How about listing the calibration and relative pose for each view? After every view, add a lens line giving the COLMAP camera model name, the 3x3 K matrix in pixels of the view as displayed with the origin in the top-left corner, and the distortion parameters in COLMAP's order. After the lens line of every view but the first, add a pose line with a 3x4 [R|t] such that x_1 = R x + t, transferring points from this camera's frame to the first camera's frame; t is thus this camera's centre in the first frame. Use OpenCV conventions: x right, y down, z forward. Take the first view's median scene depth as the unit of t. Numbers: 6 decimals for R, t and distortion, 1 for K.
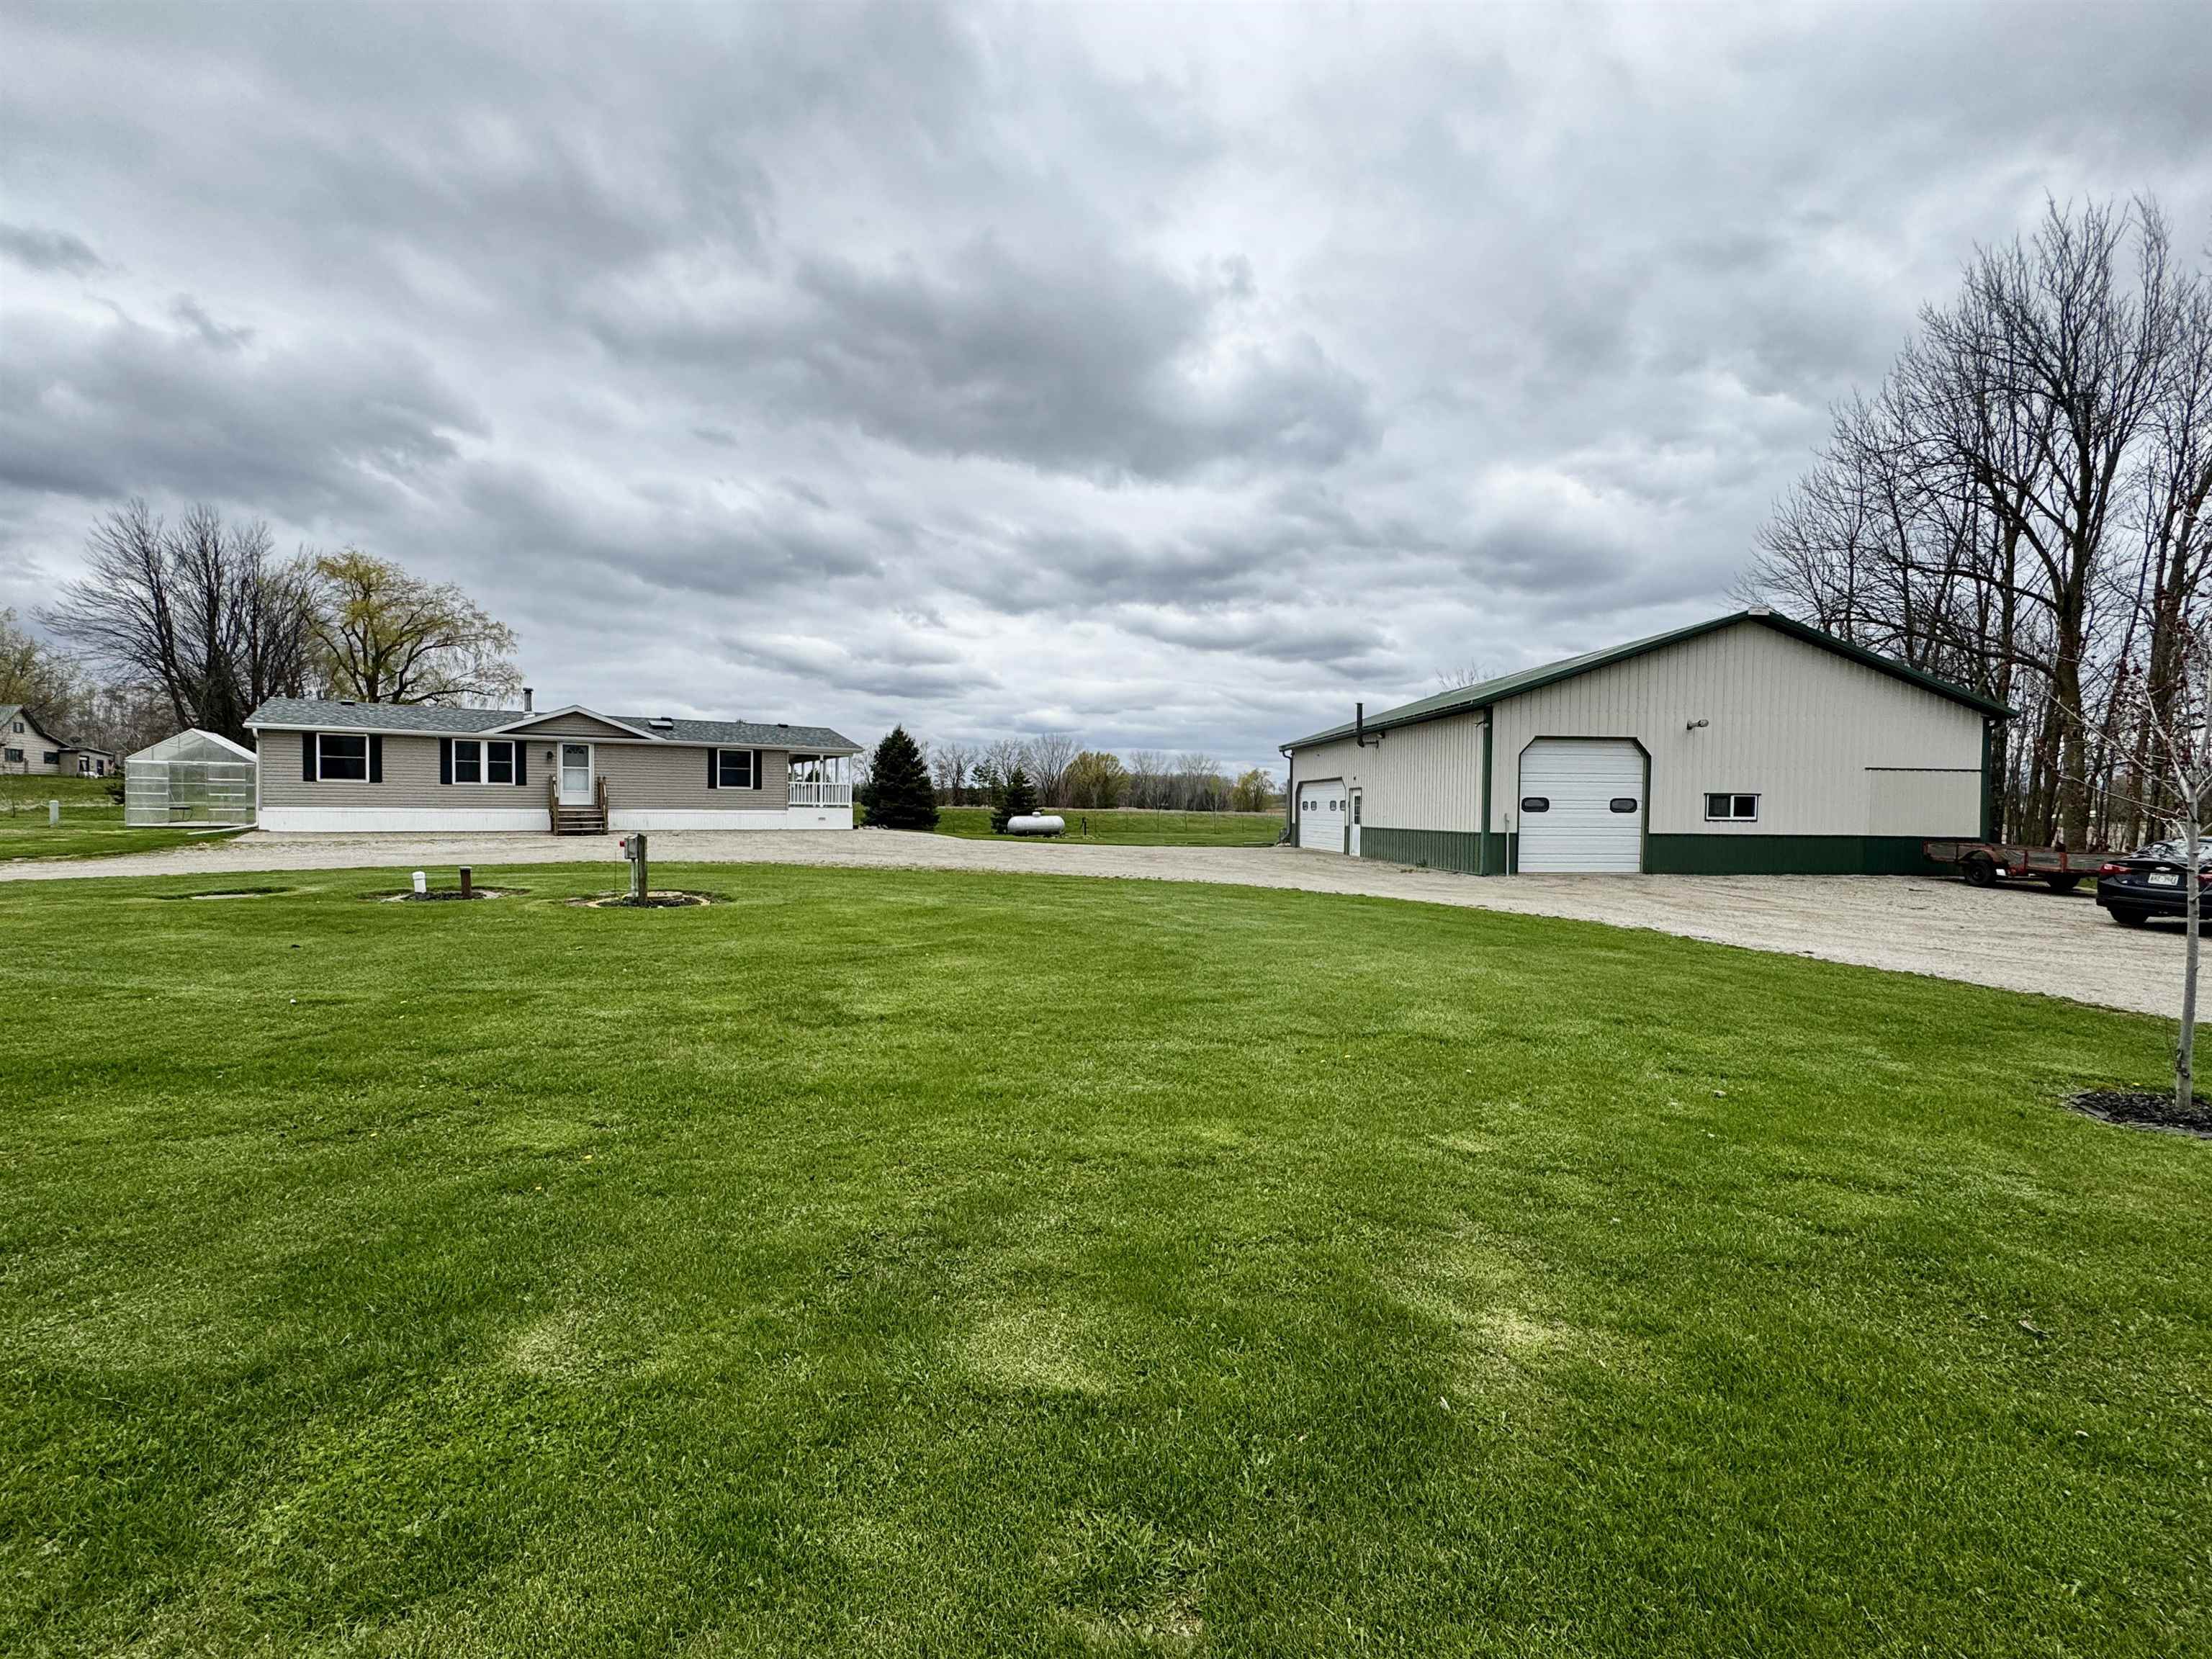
lens RADIAL K [[975.6, 0, 1106.0], [0, 975.6, 829.5], [0, 0, 1]] dist [-0.000466, -0.000071]
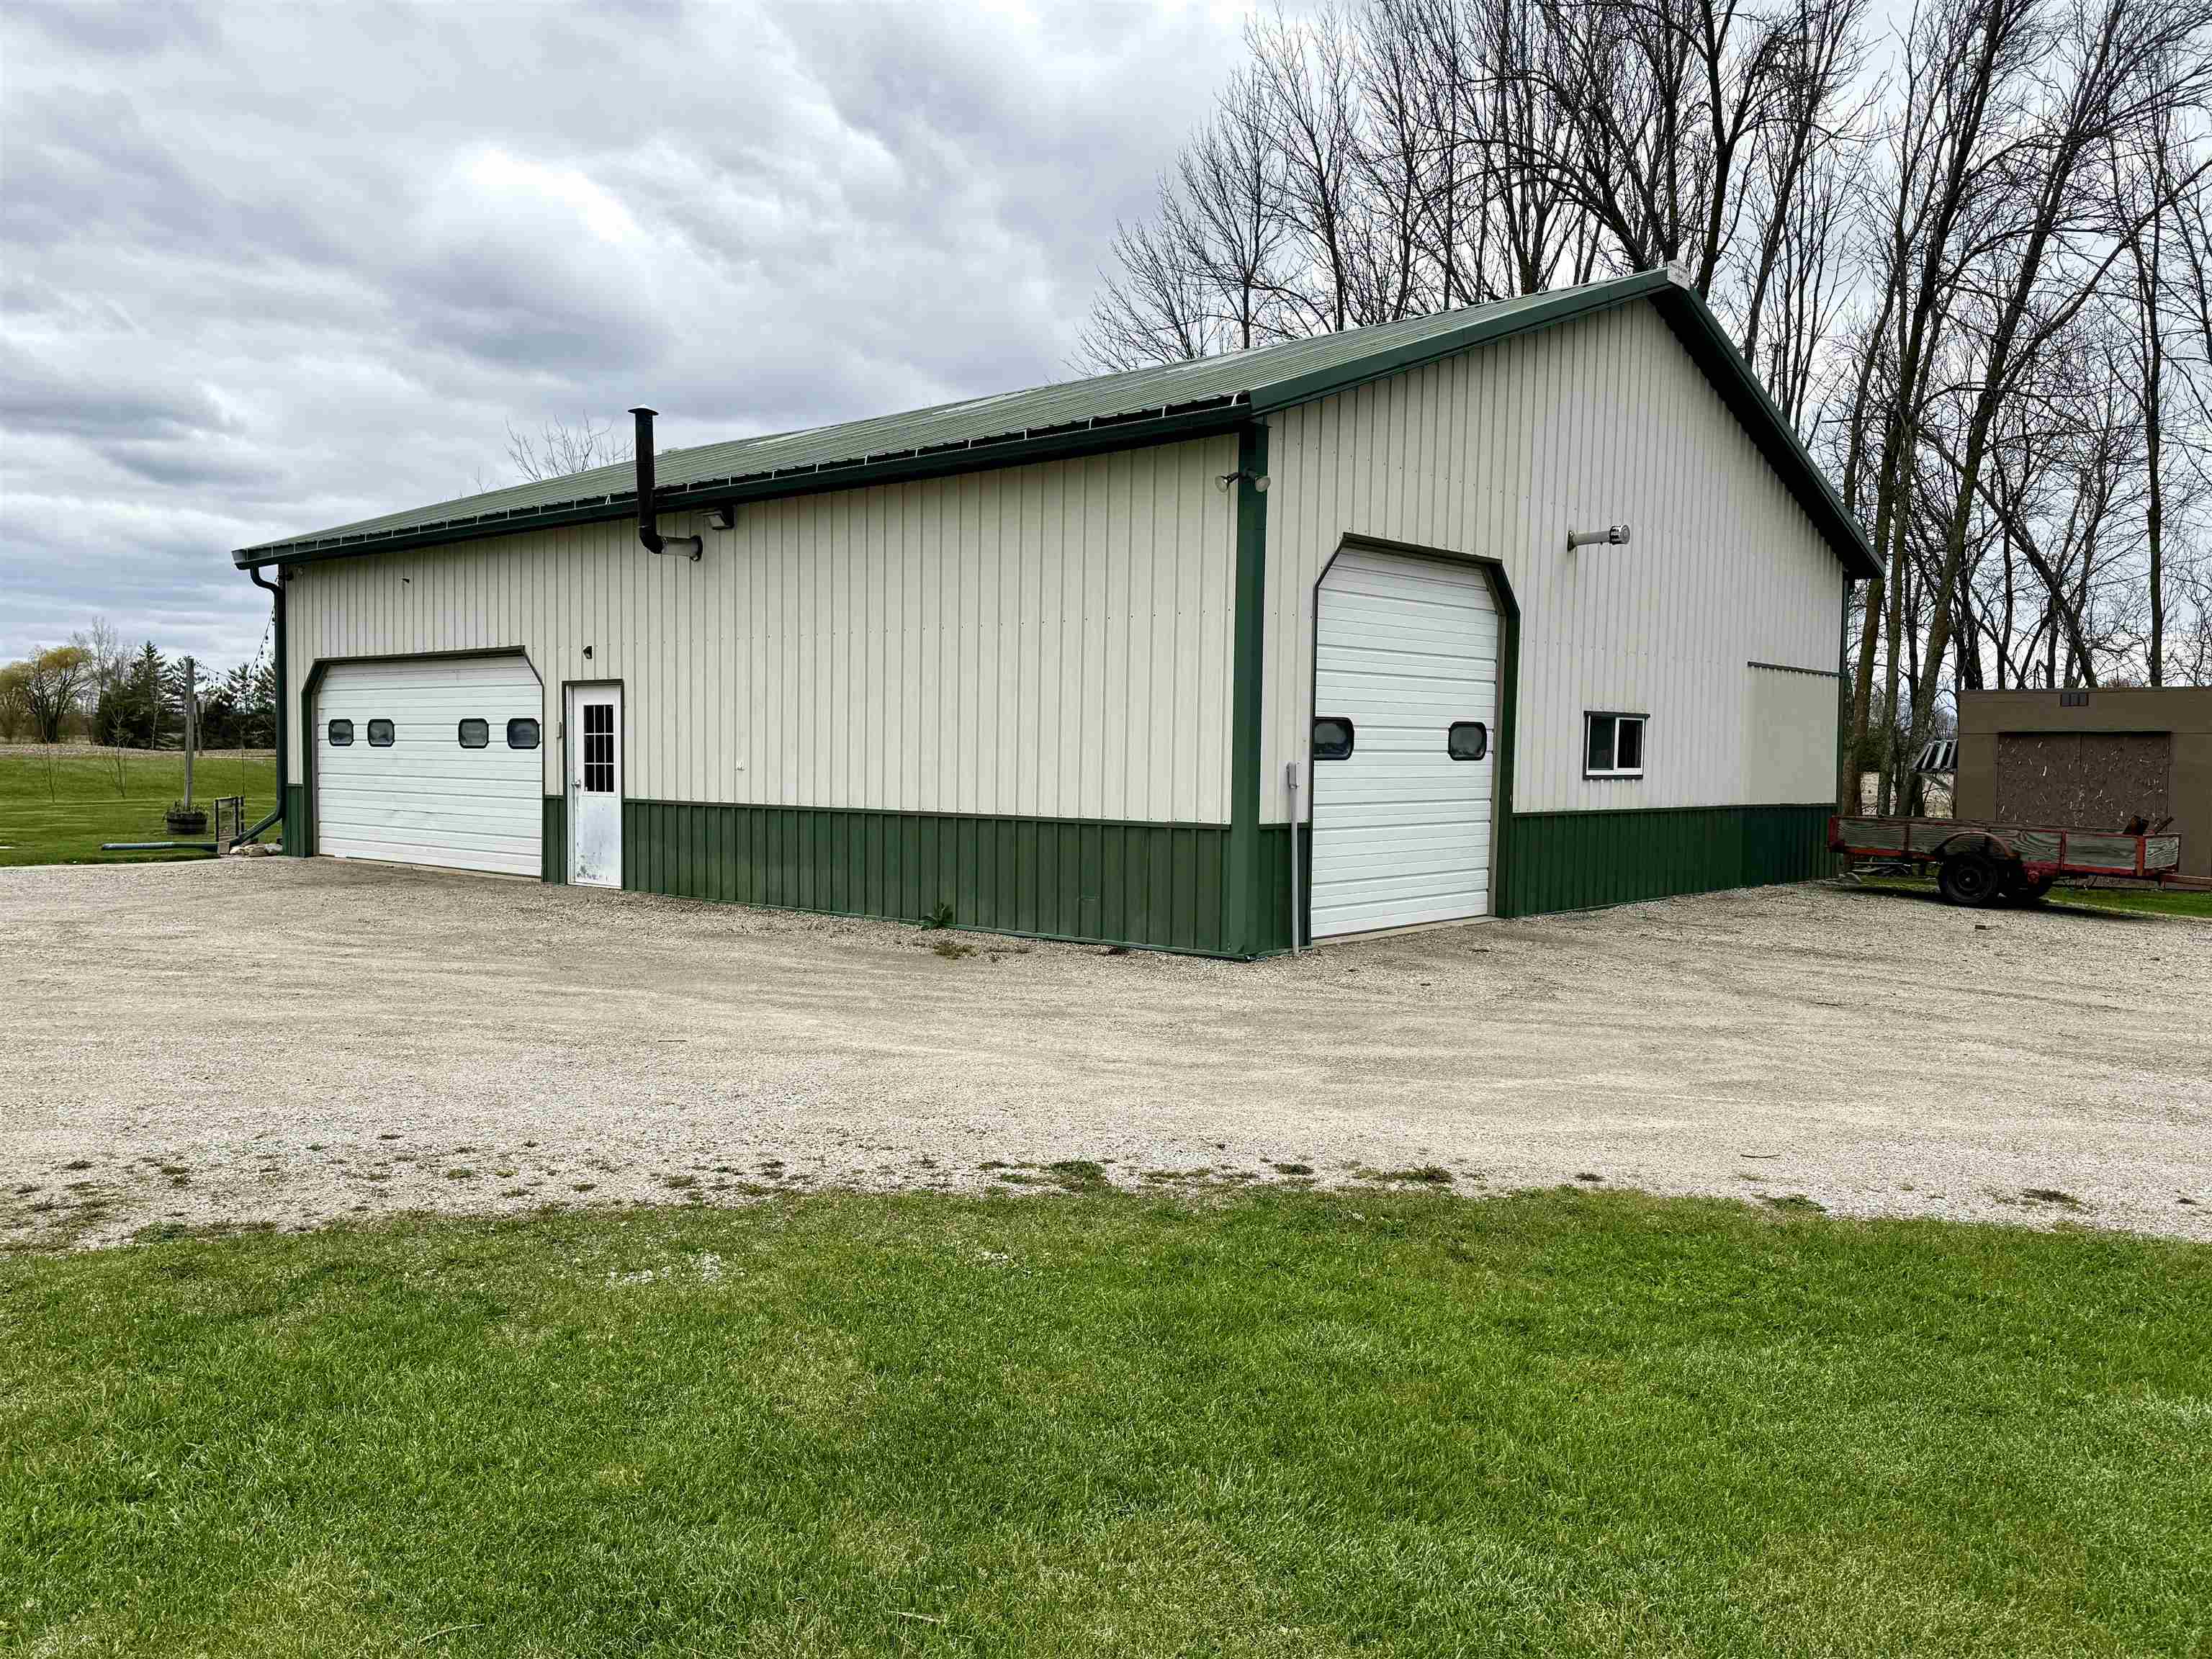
lens RADIAL K [[1684.0, 0, 1106.0], [0, 1684.0, 829.5], [0, 0, 1]] dist [0.100906, -0.183125]
pose [[0.729963, -0.032467, 0.682715, -0.016107], [0.010494, 0.999286, 0.036301, -0.015466], [-0.683406, -0.019334, 0.729783, 0.613367]]
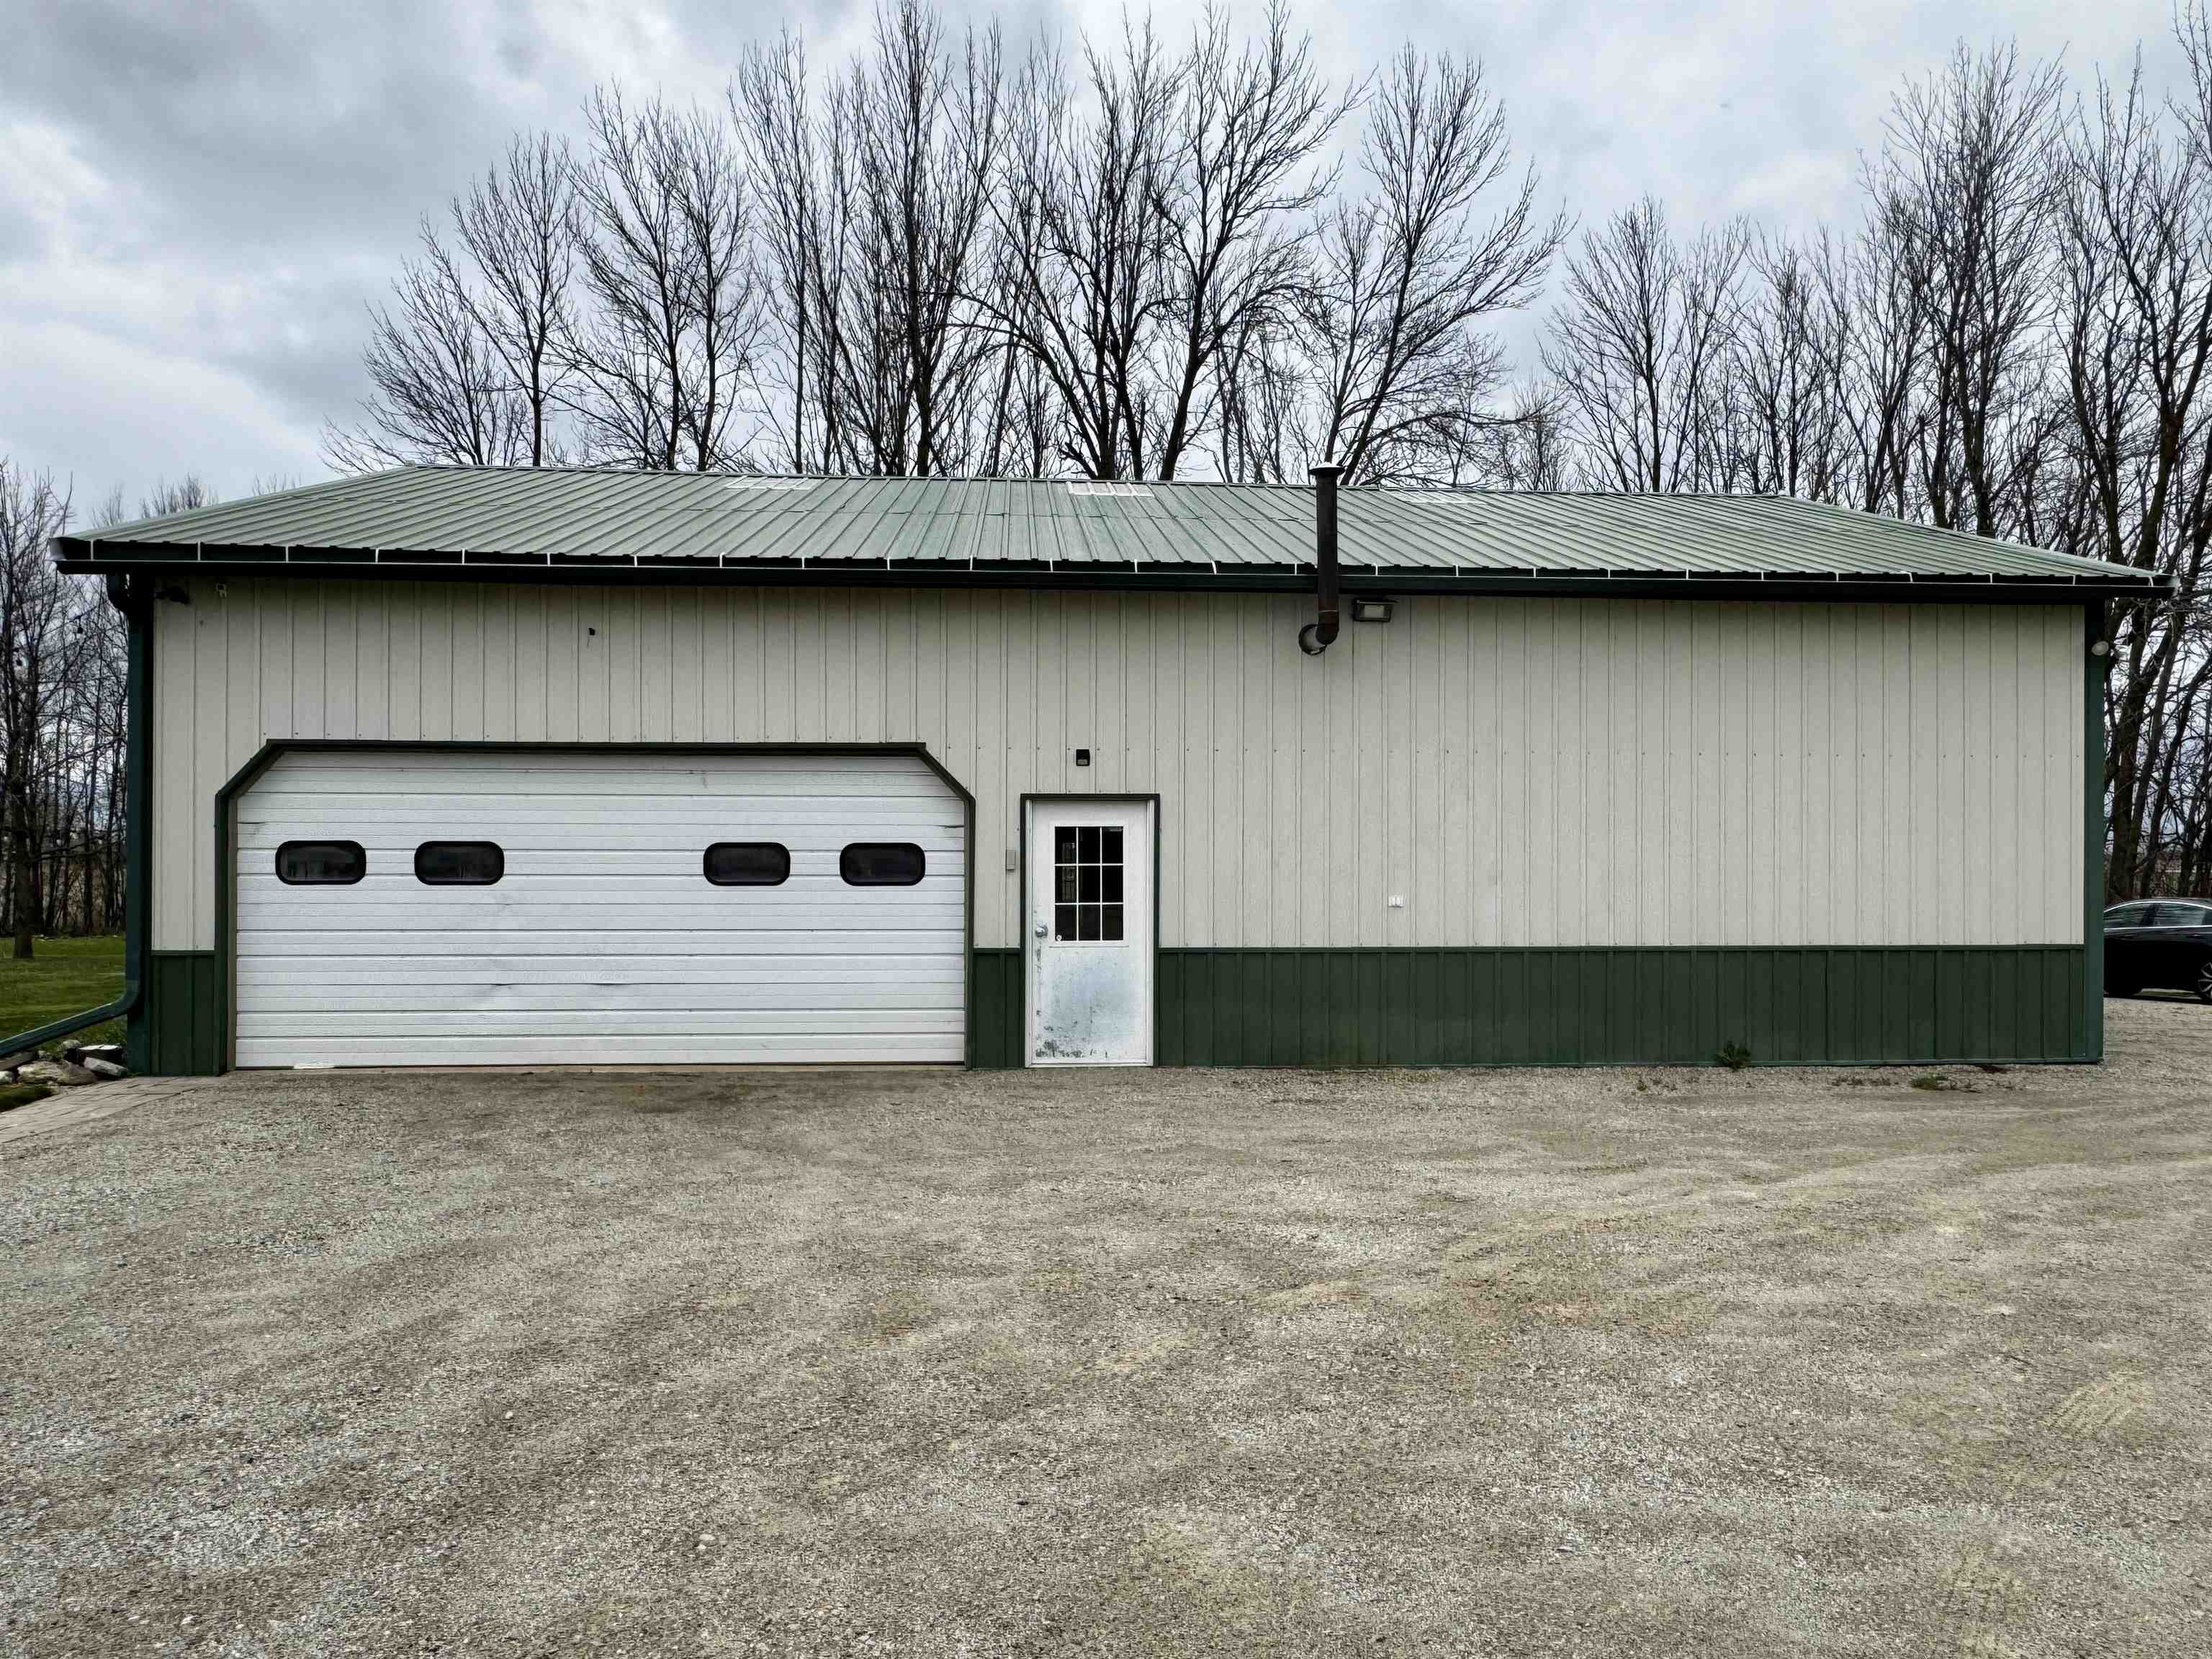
lens RADIAL K [[1561.3, 0, 1107.2], [0, 1561.3, 861.2], [0, 0, 1]] dist [-0.002044, -0.000480]
pose [[0.025663, -0.004756, 0.999659, -0.194970], [0.020156, 0.999788, 0.004239, -0.036604], [-0.999467, 0.020041, 0.025753, 1.316335]]
